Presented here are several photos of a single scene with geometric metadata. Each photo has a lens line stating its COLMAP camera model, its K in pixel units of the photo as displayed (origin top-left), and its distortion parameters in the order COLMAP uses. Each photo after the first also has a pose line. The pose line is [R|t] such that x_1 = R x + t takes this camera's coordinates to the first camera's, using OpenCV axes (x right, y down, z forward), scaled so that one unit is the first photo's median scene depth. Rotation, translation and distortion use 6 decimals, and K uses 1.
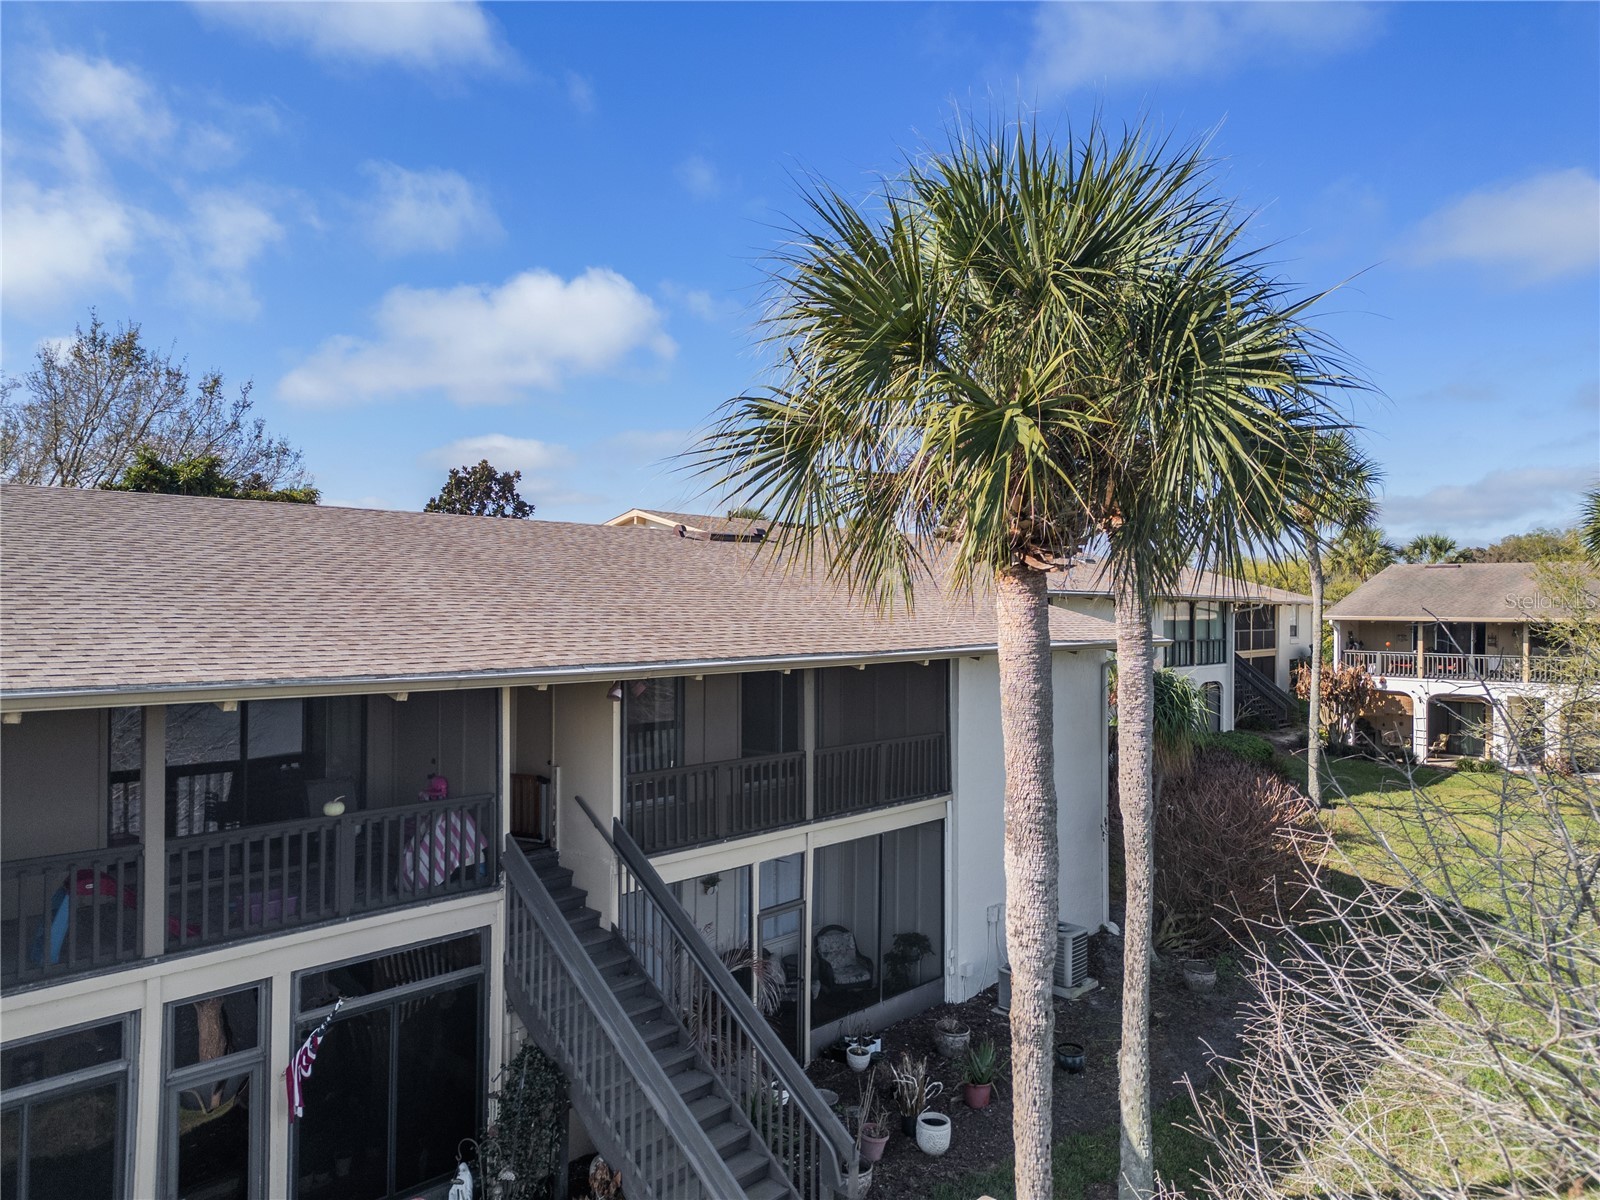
lens RADIAL K [[1120.9, 0, 812.2], [0, 1120.9, 600.0], [0, 0, 1]] dist [0.061161, -0.049039]
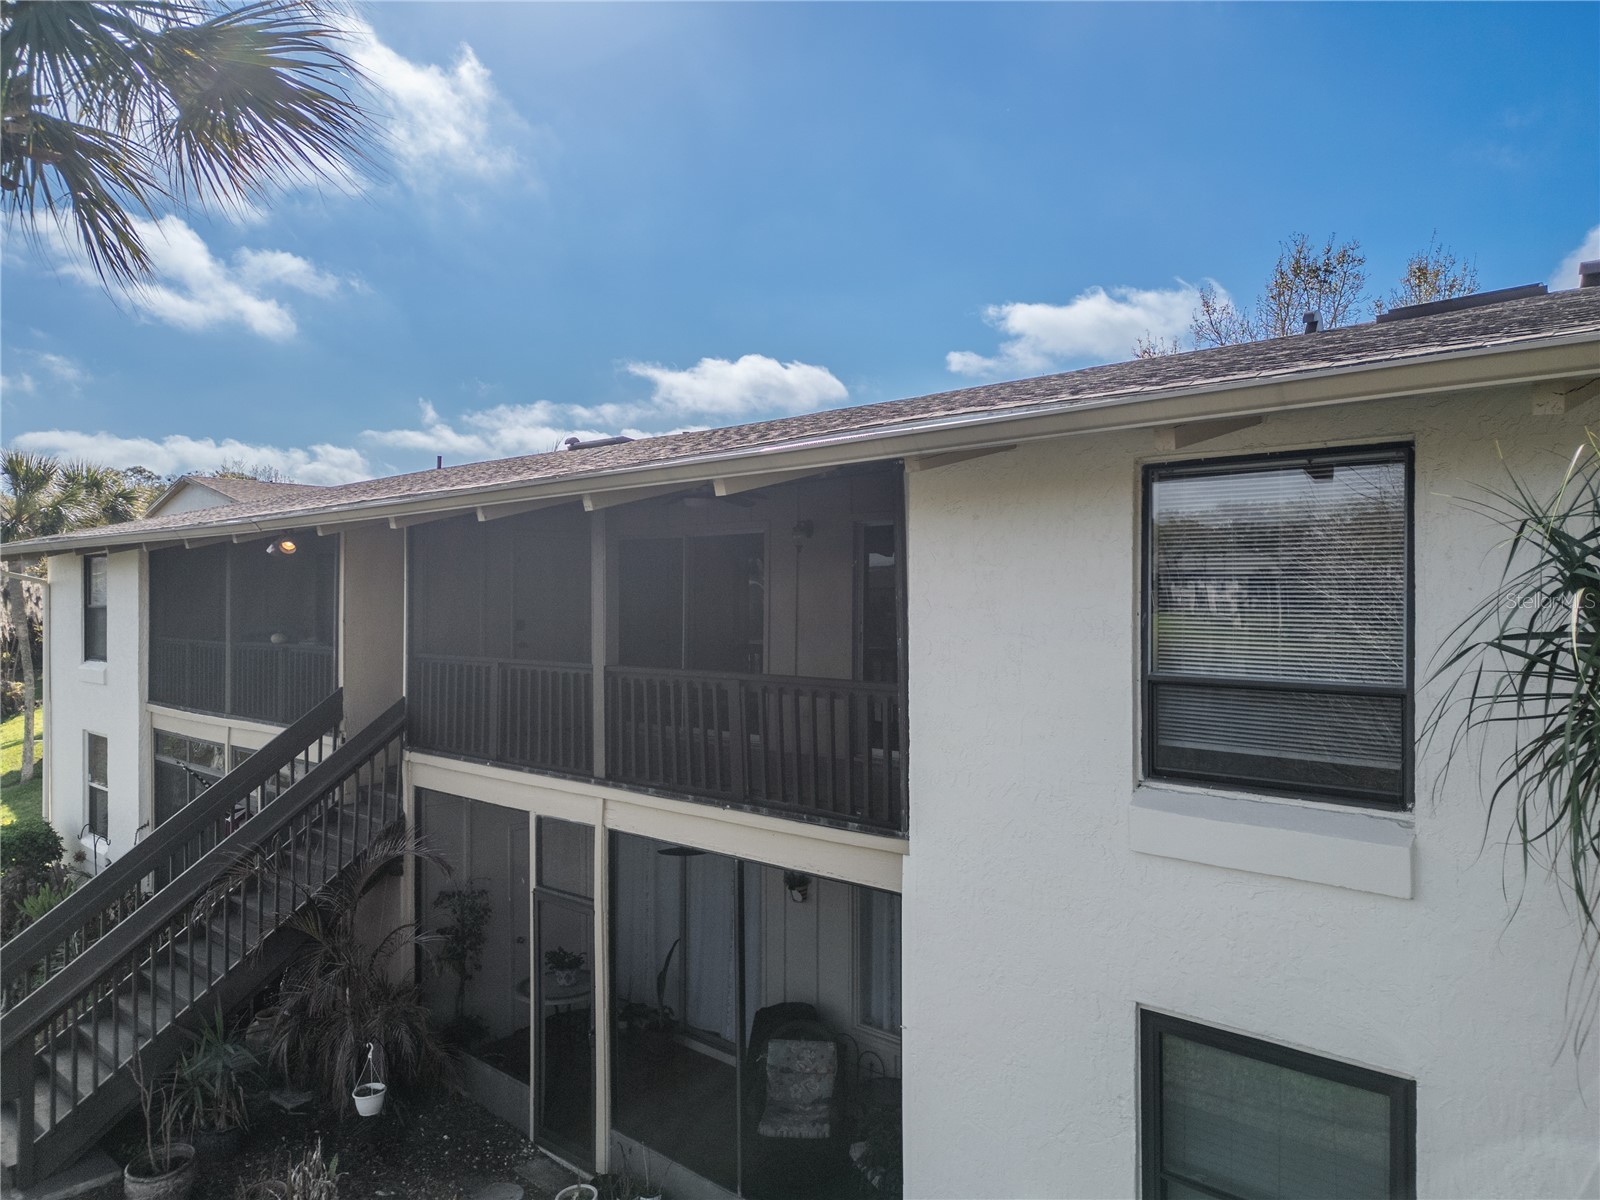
lens RADIAL K [[1120.9, 0, 800.1], [0, 1120.9, 598.5], [0, 0, 1]] dist [0.061161, -0.049039]
pose [[-0.017180, -0.004073, -0.999844, 0.789555], [0.008335, 0.999956, -0.004216, 0.133347], [0.999818, -0.008407, -0.017146, 1.461739]]
